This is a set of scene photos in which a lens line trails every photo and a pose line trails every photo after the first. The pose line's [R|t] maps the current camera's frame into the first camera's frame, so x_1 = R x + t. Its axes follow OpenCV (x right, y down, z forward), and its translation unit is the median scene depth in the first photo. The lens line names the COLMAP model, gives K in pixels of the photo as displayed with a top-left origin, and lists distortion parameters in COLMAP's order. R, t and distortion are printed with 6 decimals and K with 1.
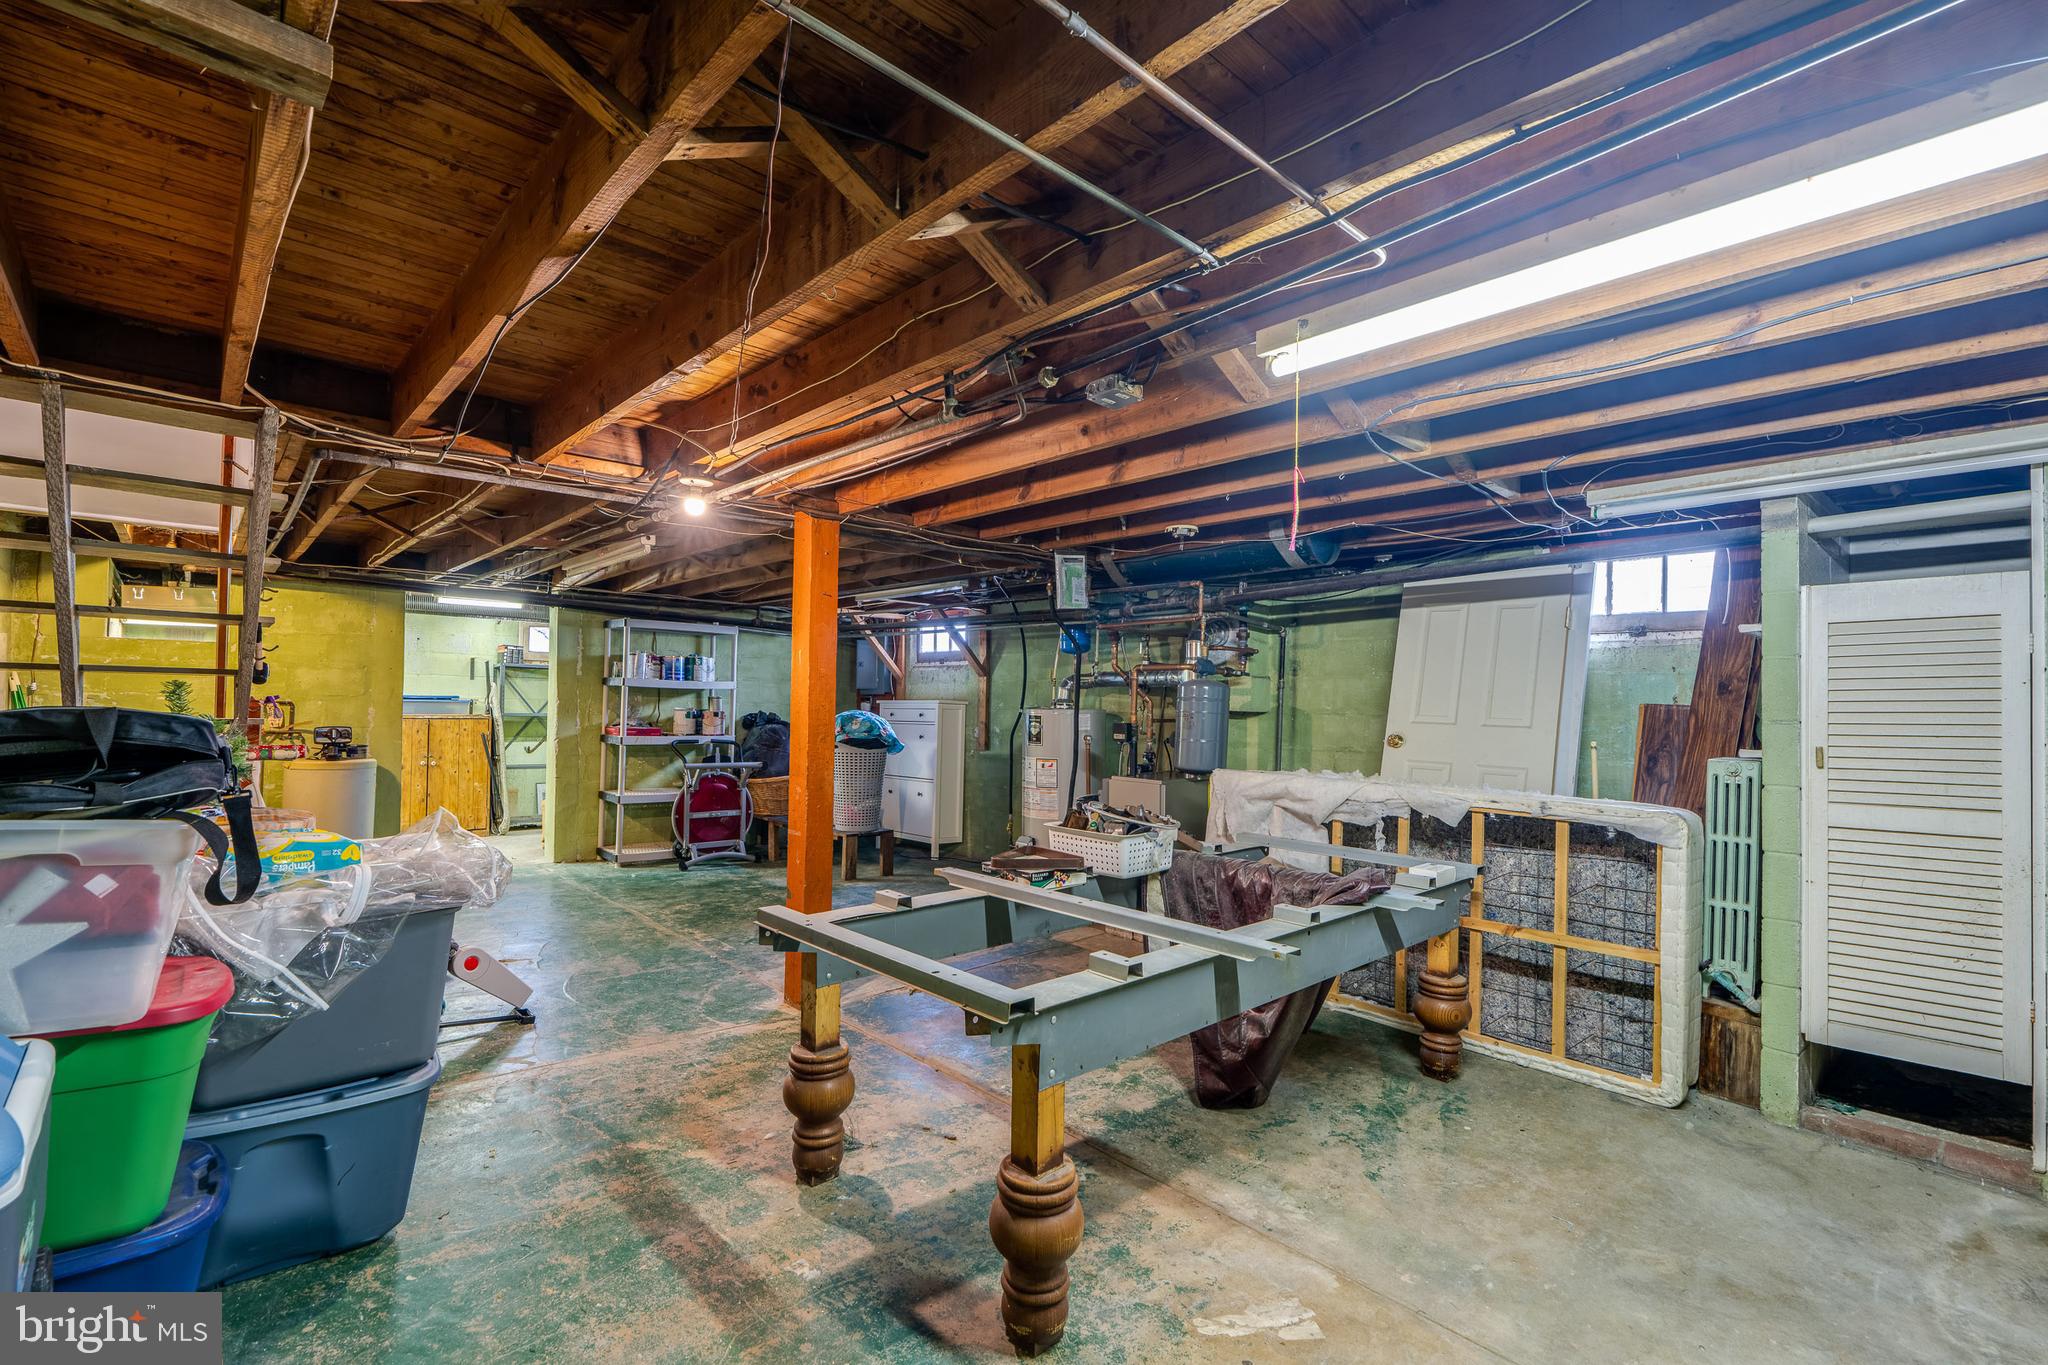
lens RADIAL K [[930.5, 0, 1019.2], [0, 930.5, 686.2], [0, 0, 1]] dist [-0.002076, 0.000248]
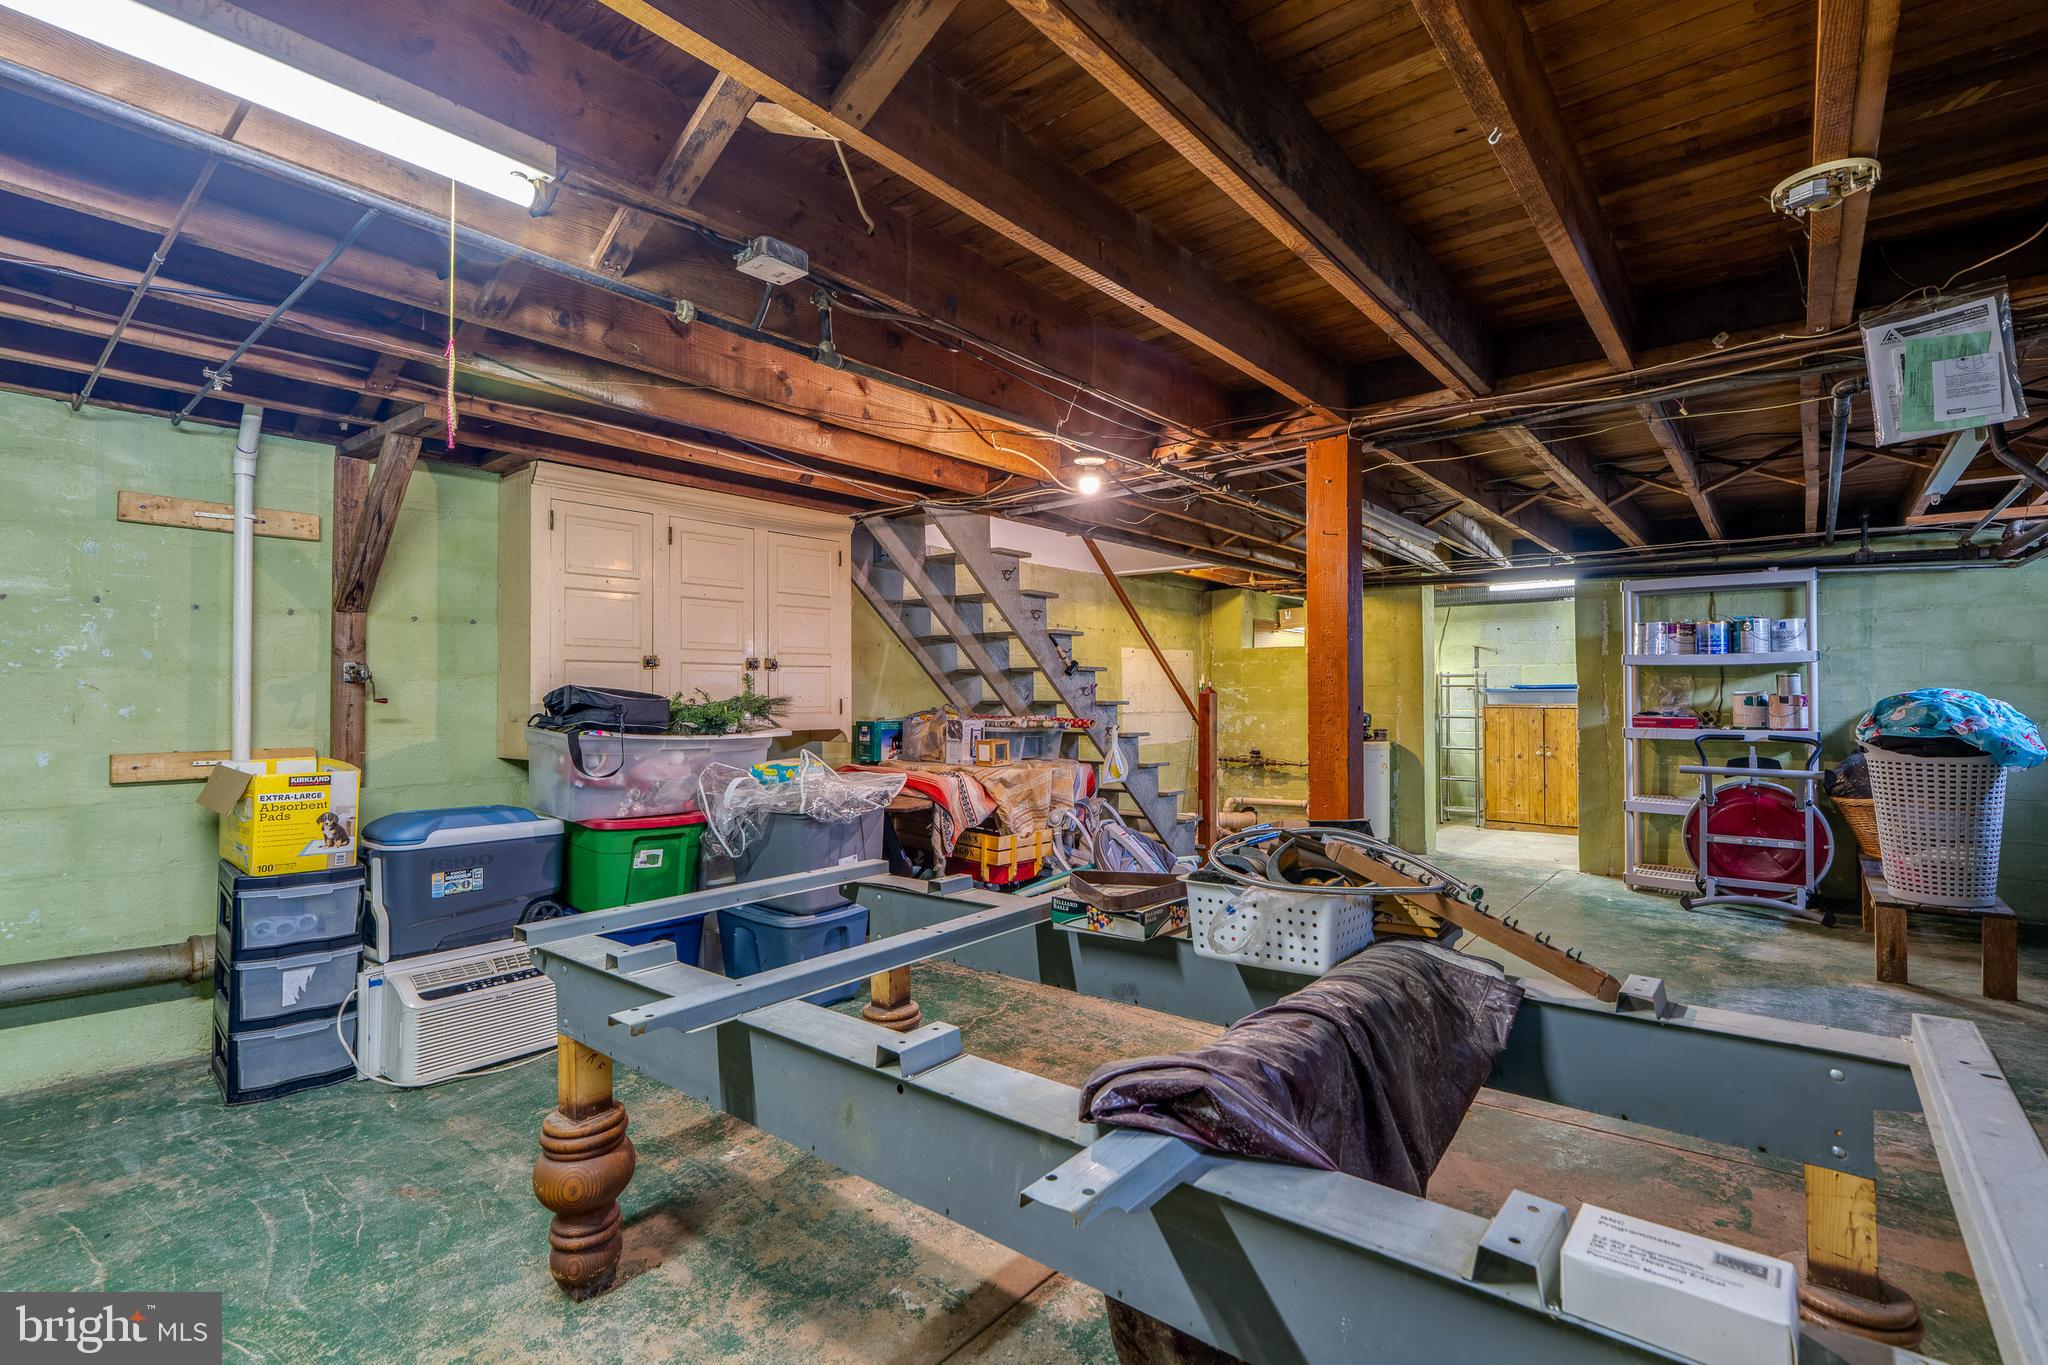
lens RADIAL K [[930.5, 0, 1019.2], [0, 930.5, 686.2], [0, 0, 1]] dist [-0.002076, 0.000248]
pose [[0.129489, -0.026806, -0.991218, 0.527873], [0.026733, 0.999366, -0.023534, 0.039857], [0.991220, -0.023451, 0.130124, 0.646715]]
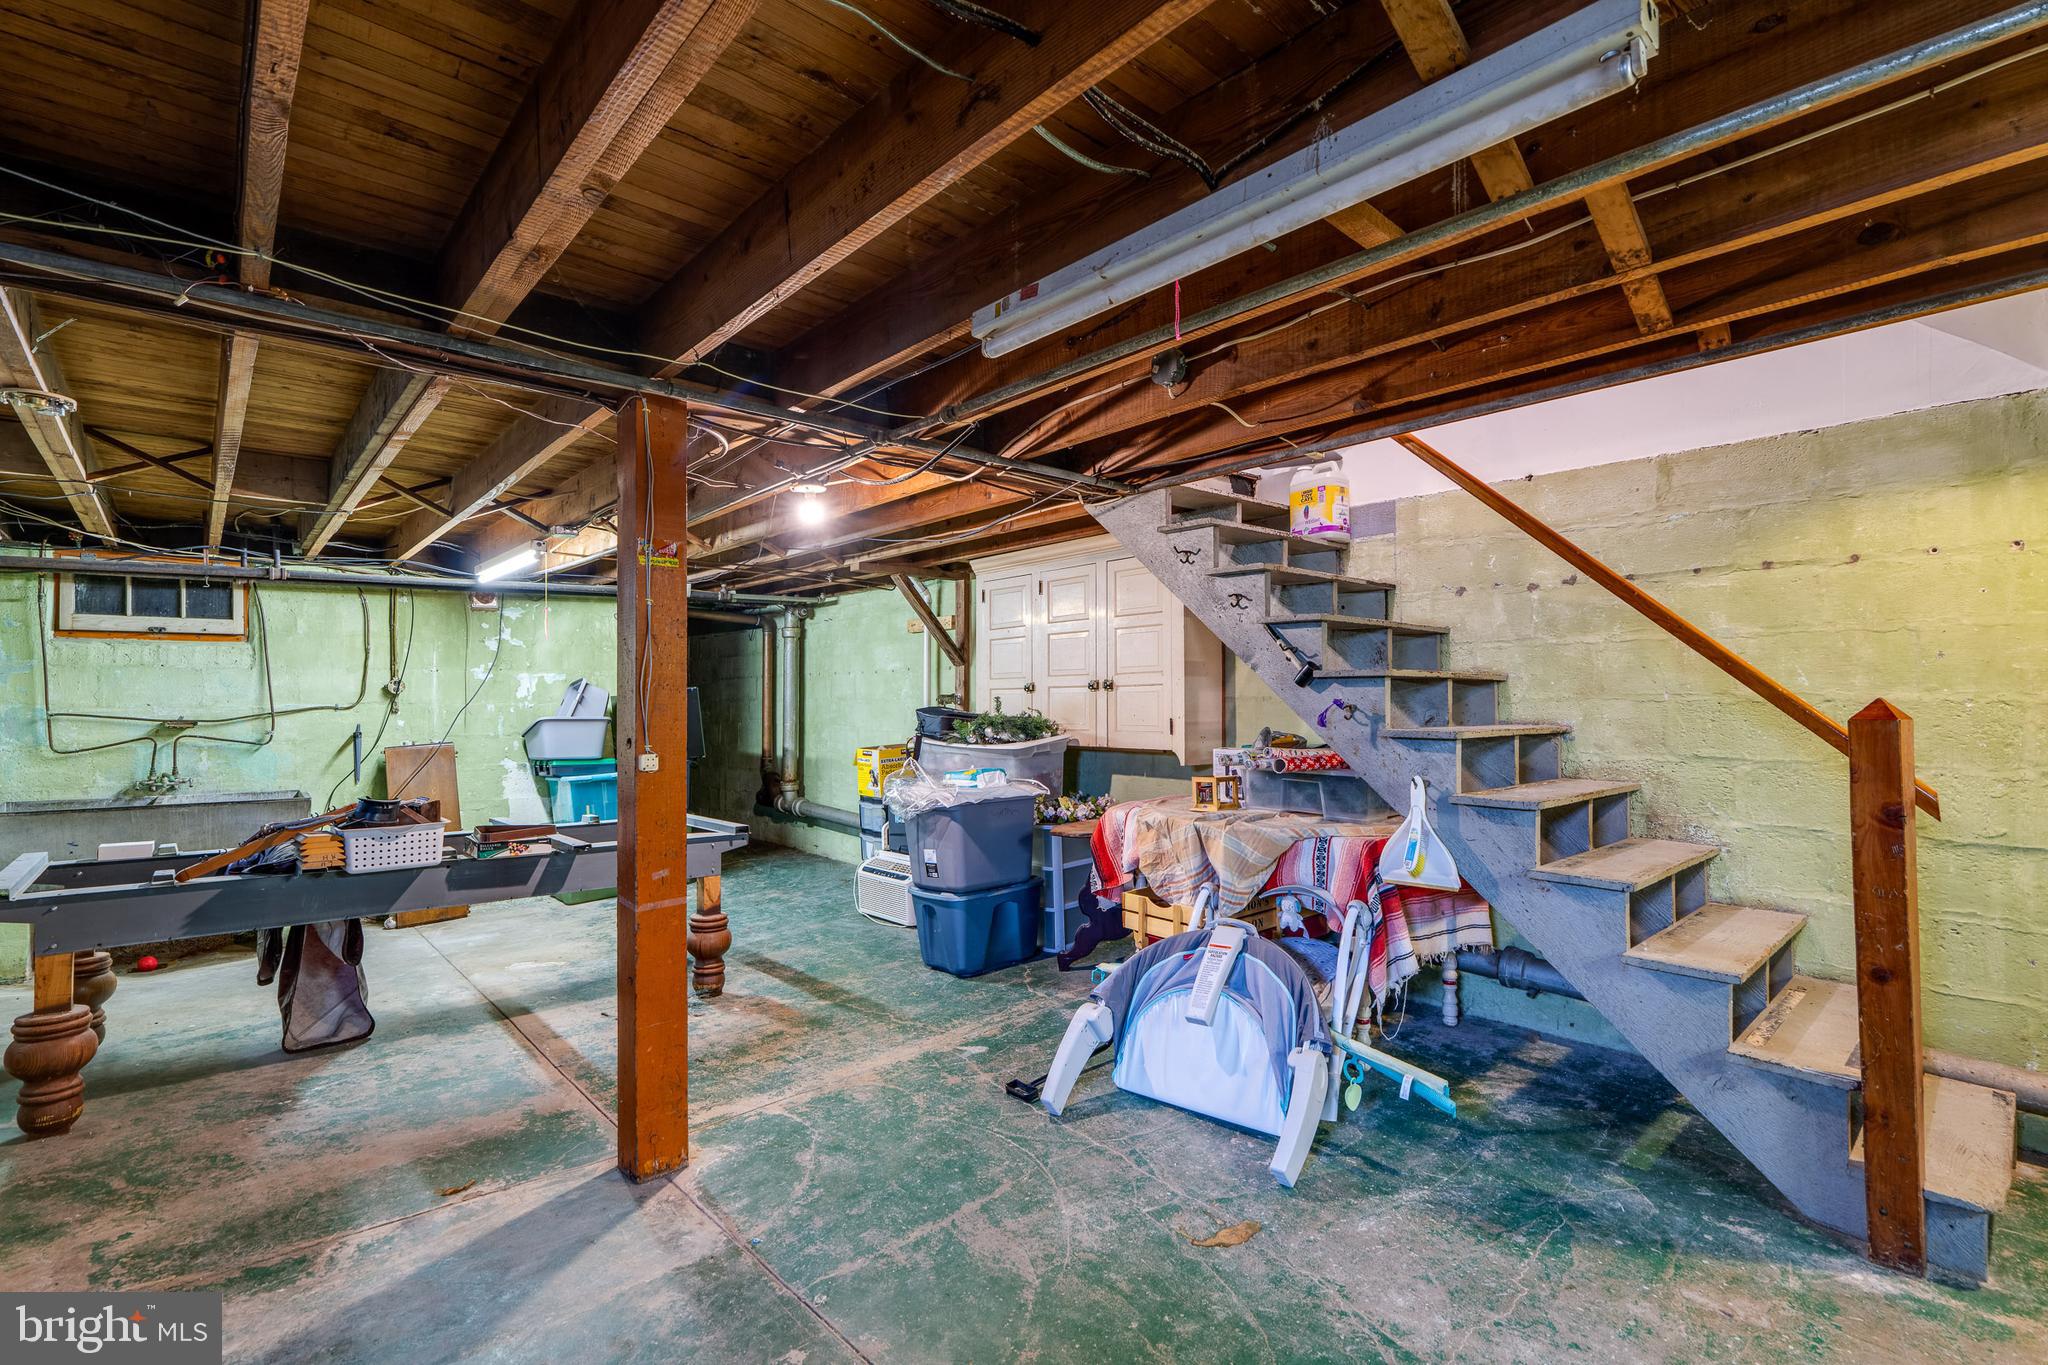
lens RADIAL K [[930.5, 0, 1019.2], [0, 930.5, 686.2], [0, 0, 1]] dist [-0.002076, 0.000248]
pose [[-0.999792, -0.011941, 0.016559, -0.492785], [-0.012647, 0.998986, -0.043203, 0.034987], [-0.016027, -0.043403, -0.998929, 1.668675]]
